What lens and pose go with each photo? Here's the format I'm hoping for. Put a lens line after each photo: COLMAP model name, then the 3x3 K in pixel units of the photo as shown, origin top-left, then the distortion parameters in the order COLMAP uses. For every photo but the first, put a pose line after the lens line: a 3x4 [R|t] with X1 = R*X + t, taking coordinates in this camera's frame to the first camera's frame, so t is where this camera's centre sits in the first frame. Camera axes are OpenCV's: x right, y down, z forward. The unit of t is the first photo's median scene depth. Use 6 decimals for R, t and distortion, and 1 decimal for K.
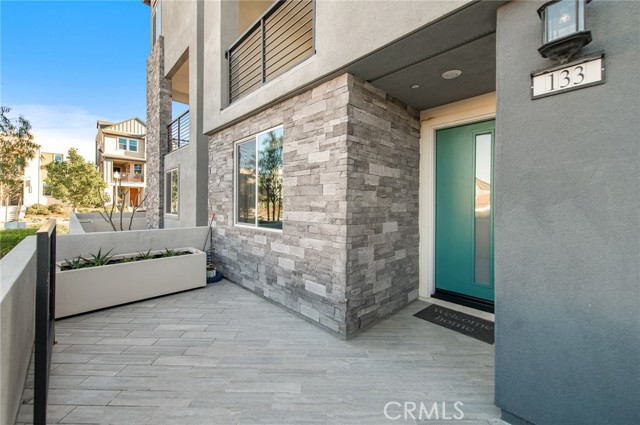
lens RADIAL K [[251.2, 0, 317.2], [0, 251.2, 205.5], [0, 0, 1]] dist [0.012660, -0.002254]
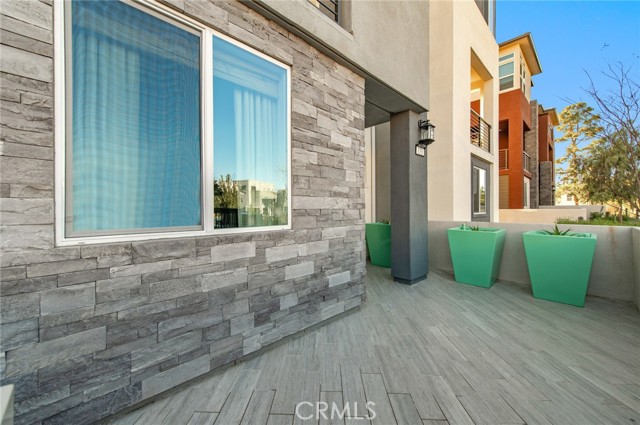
lens RADIAL K [[251.2, 0, 317.2], [0, 251.2, 209.6], [0, 0, 1]] dist [0.012660, -0.002254]
pose [[0.008736, -0.012472, 0.999884, -0.915020], [0.007200, 0.999897, 0.012410, 0.056245], [-0.999936, 0.007091, 0.008825, 1.041211]]
